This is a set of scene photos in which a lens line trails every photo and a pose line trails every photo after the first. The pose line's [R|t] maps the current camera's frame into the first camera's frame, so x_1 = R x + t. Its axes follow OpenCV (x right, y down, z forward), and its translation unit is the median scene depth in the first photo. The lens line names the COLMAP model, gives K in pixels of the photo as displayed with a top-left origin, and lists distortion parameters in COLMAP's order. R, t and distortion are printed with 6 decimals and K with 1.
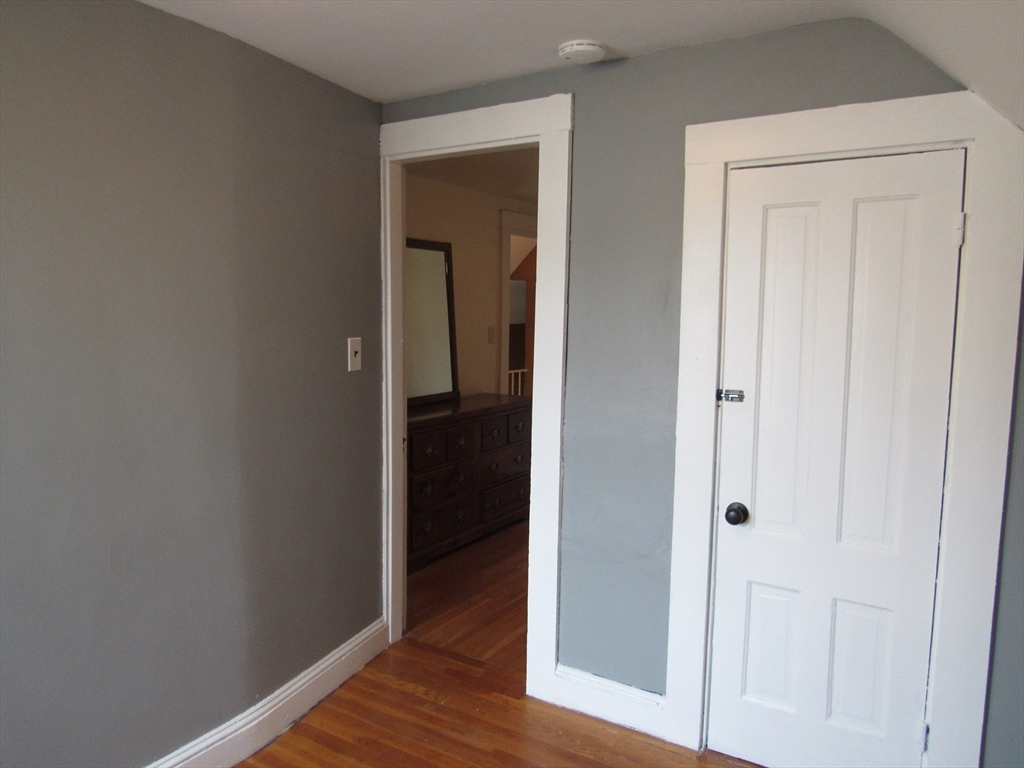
lens RADIAL K [[731.9, 0, 512.0], [0, 731.9, 384.0], [0, 0, 1]] dist [-0.018678, 0.005464]
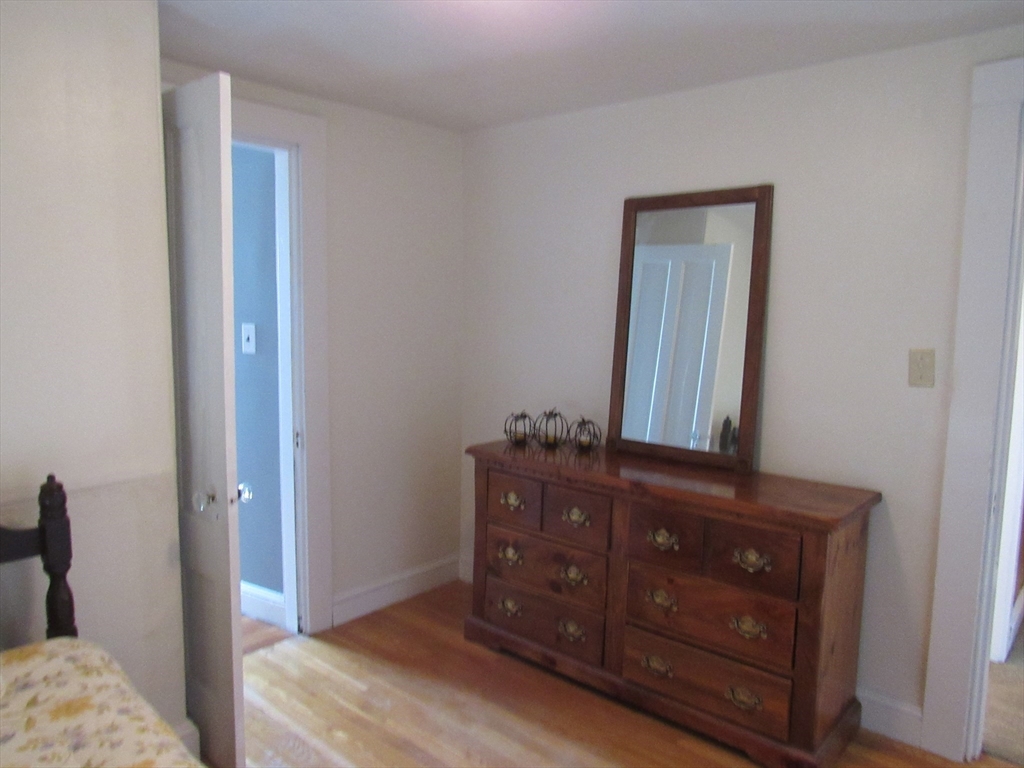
lens RADIAL K [[731.9, 0, 512.0], [0, 731.9, 384.0], [0, 0, 1]] dist [-0.018678, 0.005464]
pose [[-0.165581, 0.094272, -0.981680, 0.546803], [-0.117379, 0.986461, 0.114530, -0.098096], [0.979186, 0.134192, -0.152274, 1.029976]]
